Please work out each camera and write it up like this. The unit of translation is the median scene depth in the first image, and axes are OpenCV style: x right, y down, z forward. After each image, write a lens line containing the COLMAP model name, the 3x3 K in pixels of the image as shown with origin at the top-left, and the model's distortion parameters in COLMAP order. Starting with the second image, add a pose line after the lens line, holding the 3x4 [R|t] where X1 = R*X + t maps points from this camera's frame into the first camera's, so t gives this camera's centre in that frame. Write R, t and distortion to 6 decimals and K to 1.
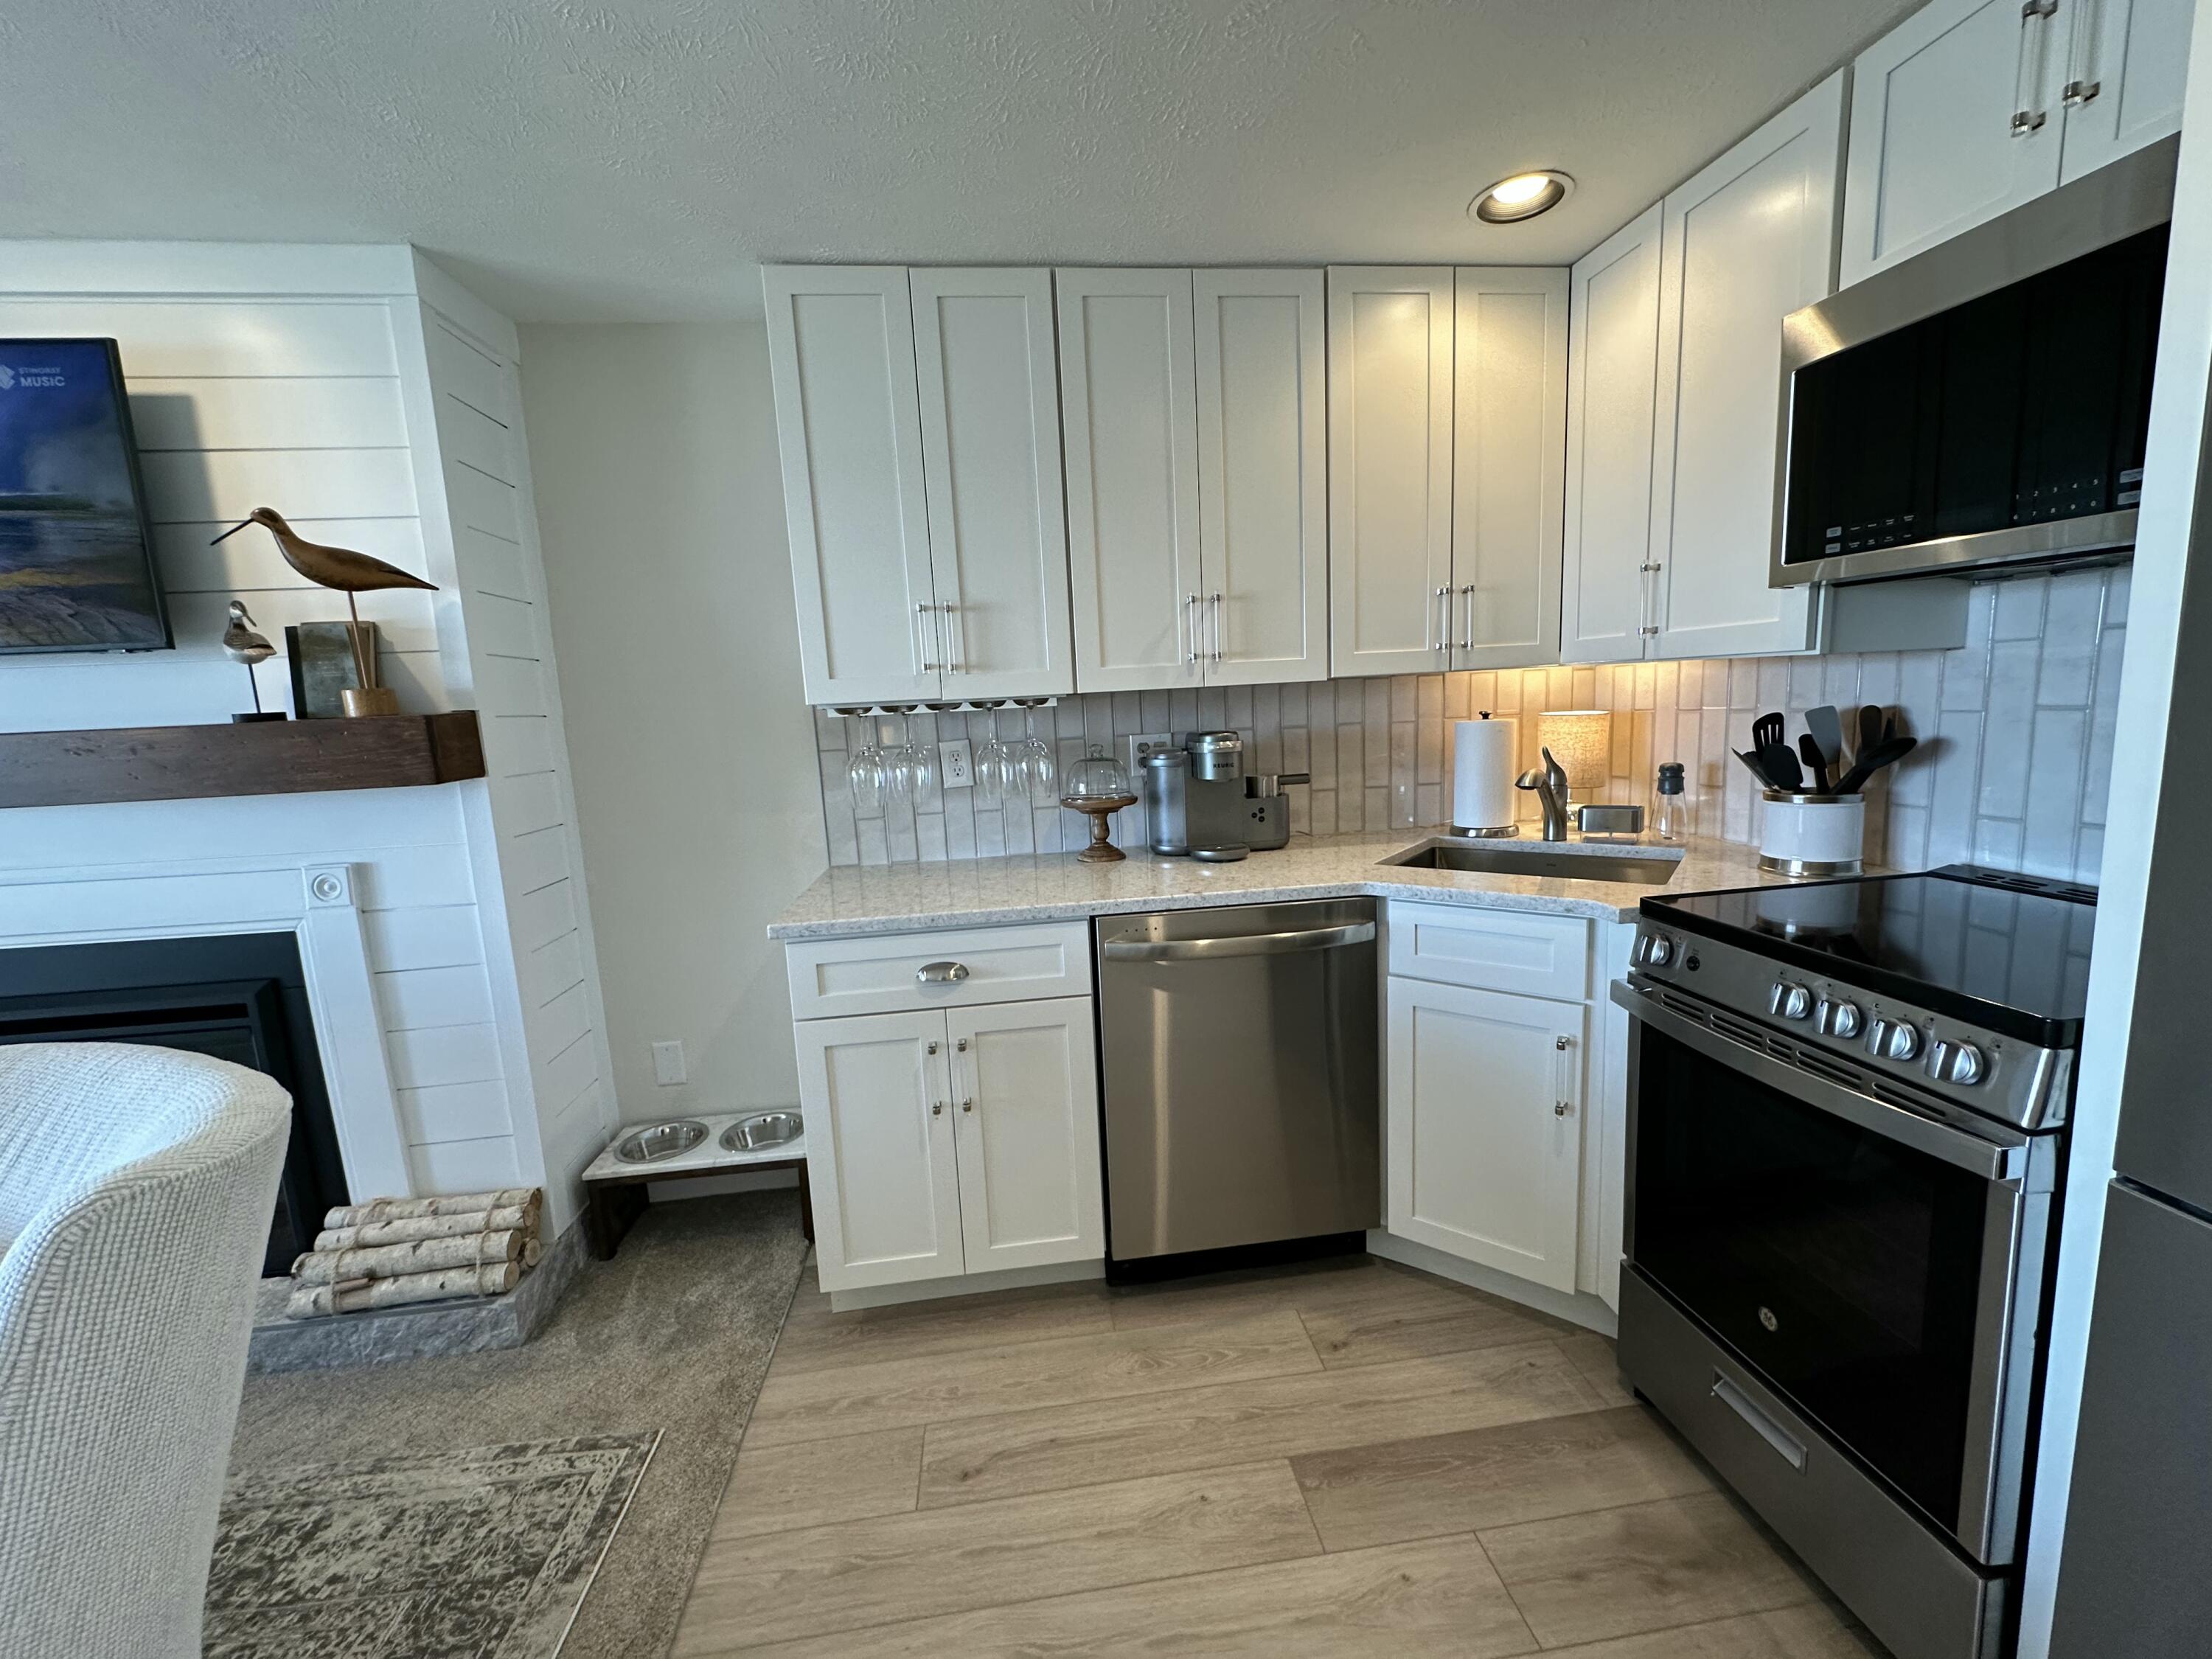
lens RADIAL K [[893.1, 0, 1106.0], [0, 893.1, 829.5], [0, 0, 1]] dist [0.000276, 0.000060]
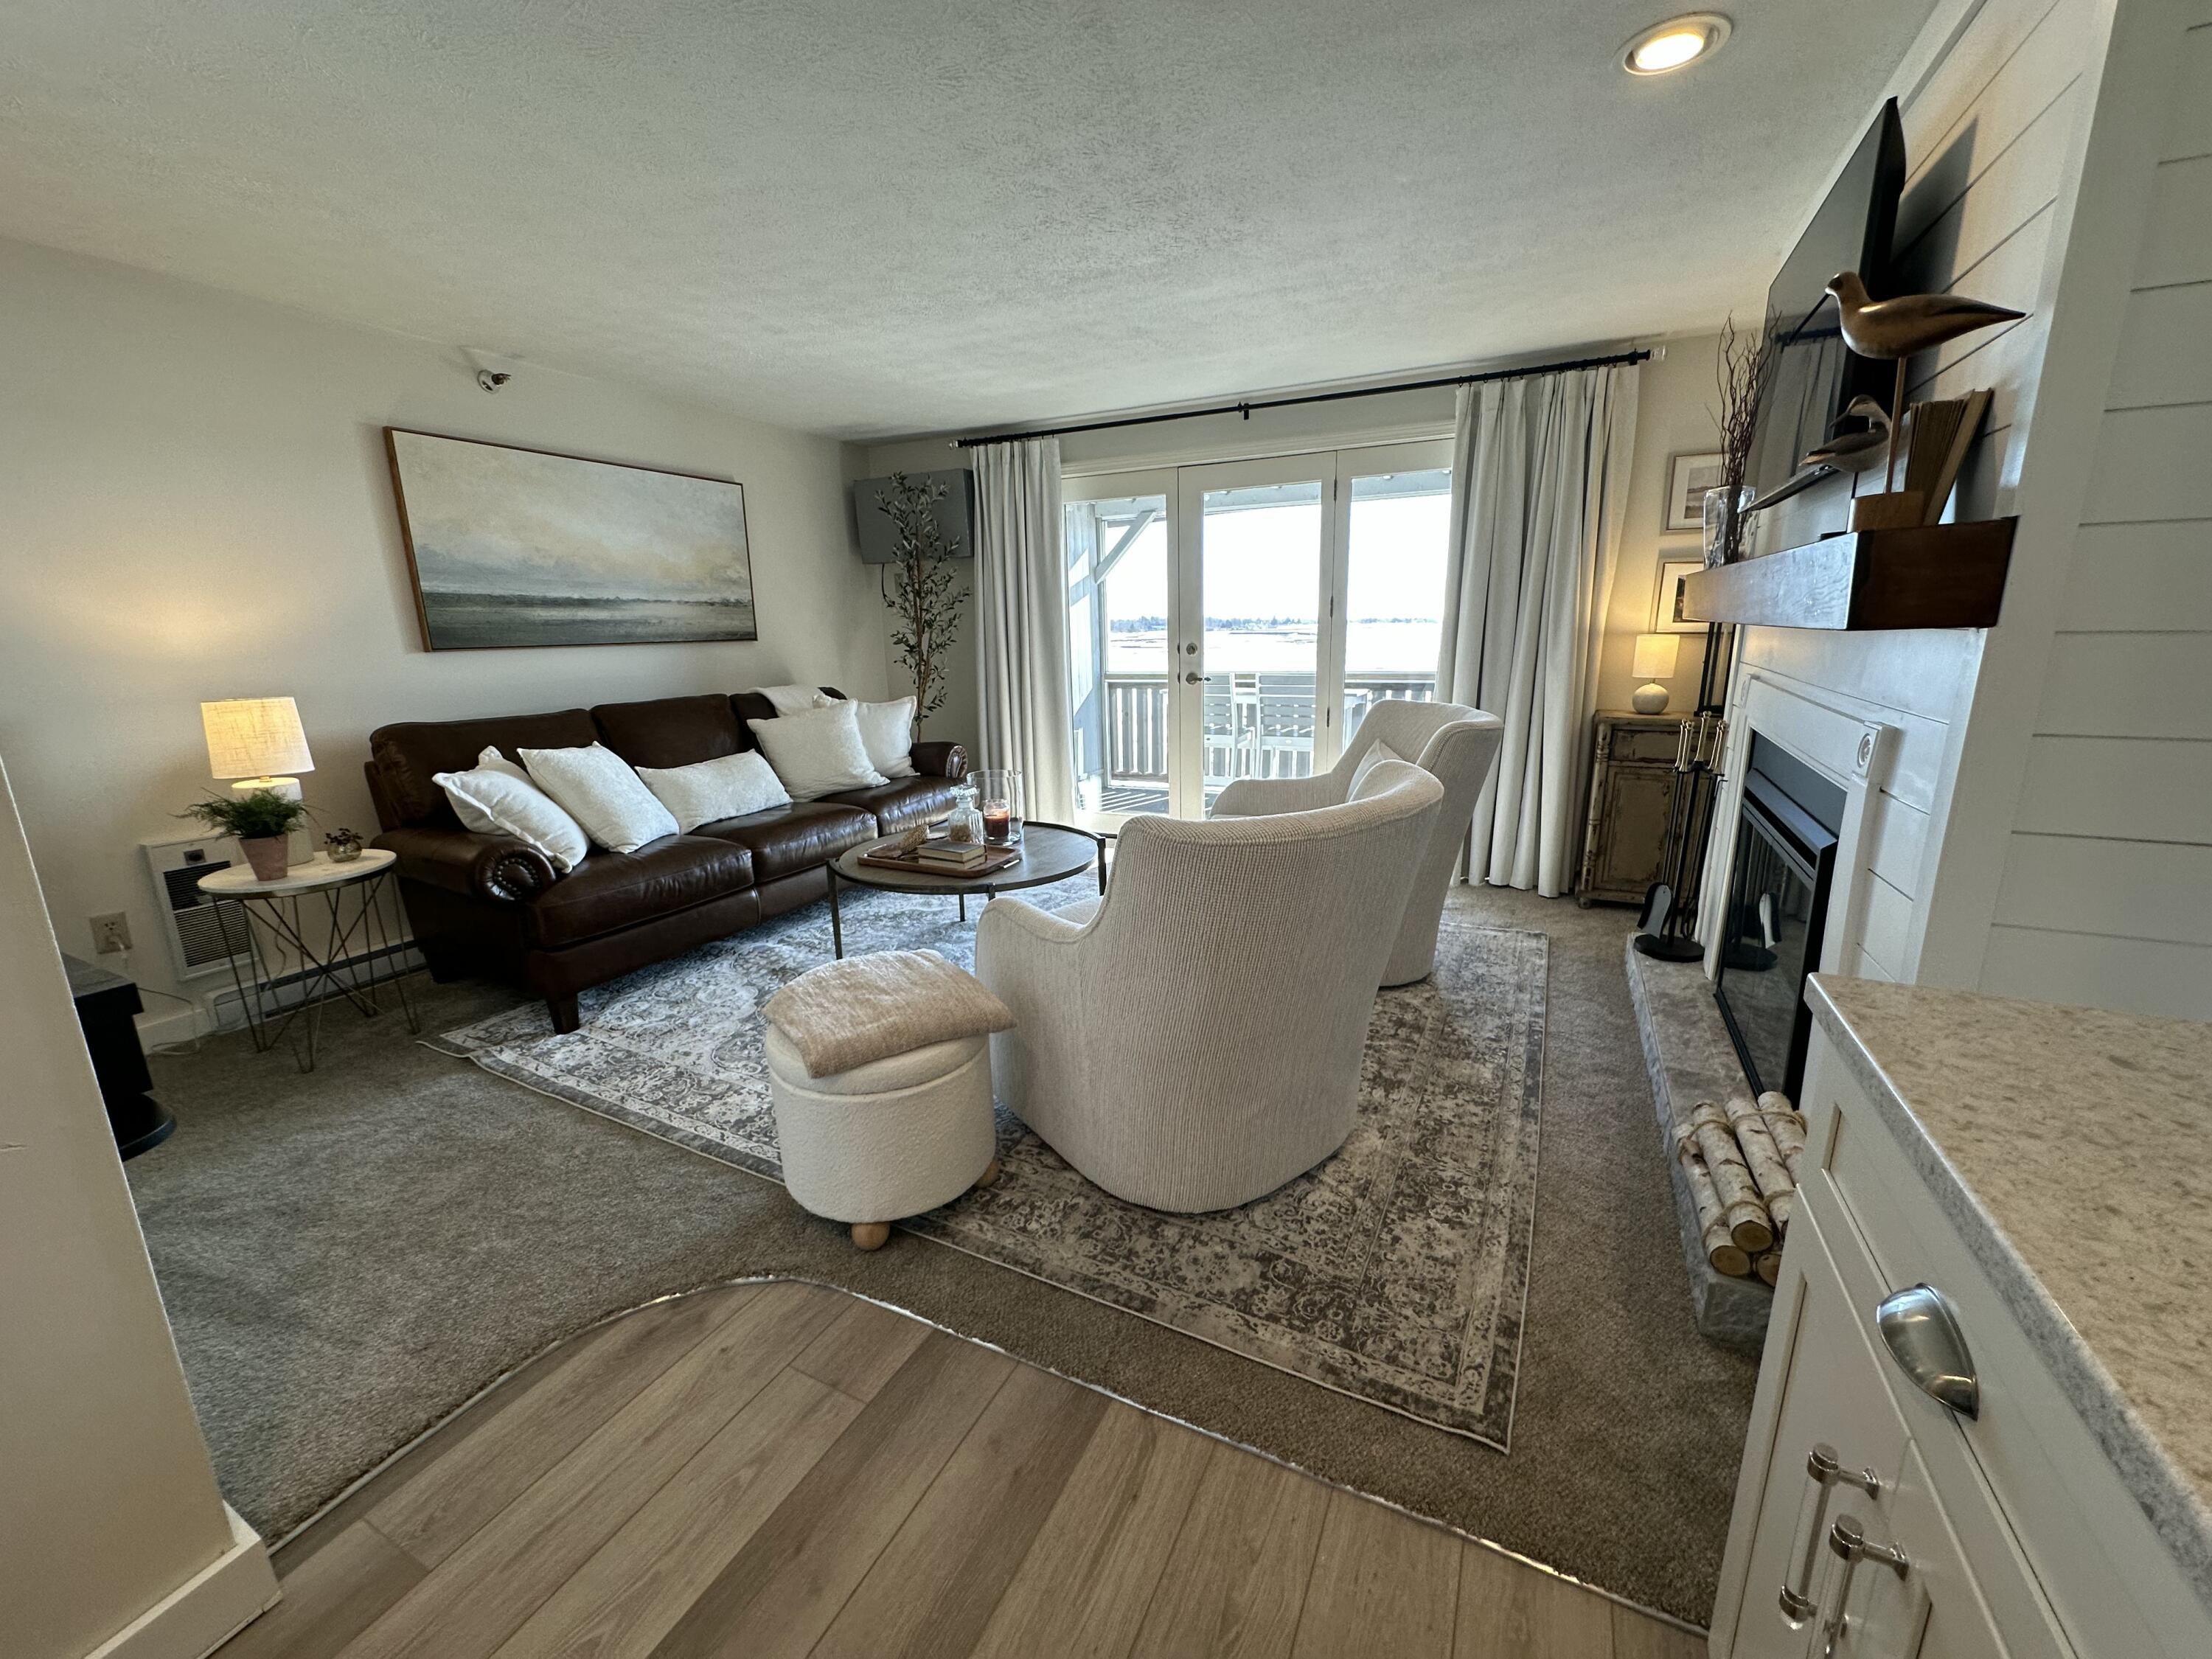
lens RADIAL K [[893.1, 0, 1106.0], [0, 893.1, 829.5], [0, 0, 1]] dist [0.000276, 0.000060]
pose [[-0.541873, 0.238355, -0.805953, 0.203680], [-0.079470, 0.940115, 0.331463, -0.088661], [0.836695, 0.243660, -0.490481, 0.884488]]
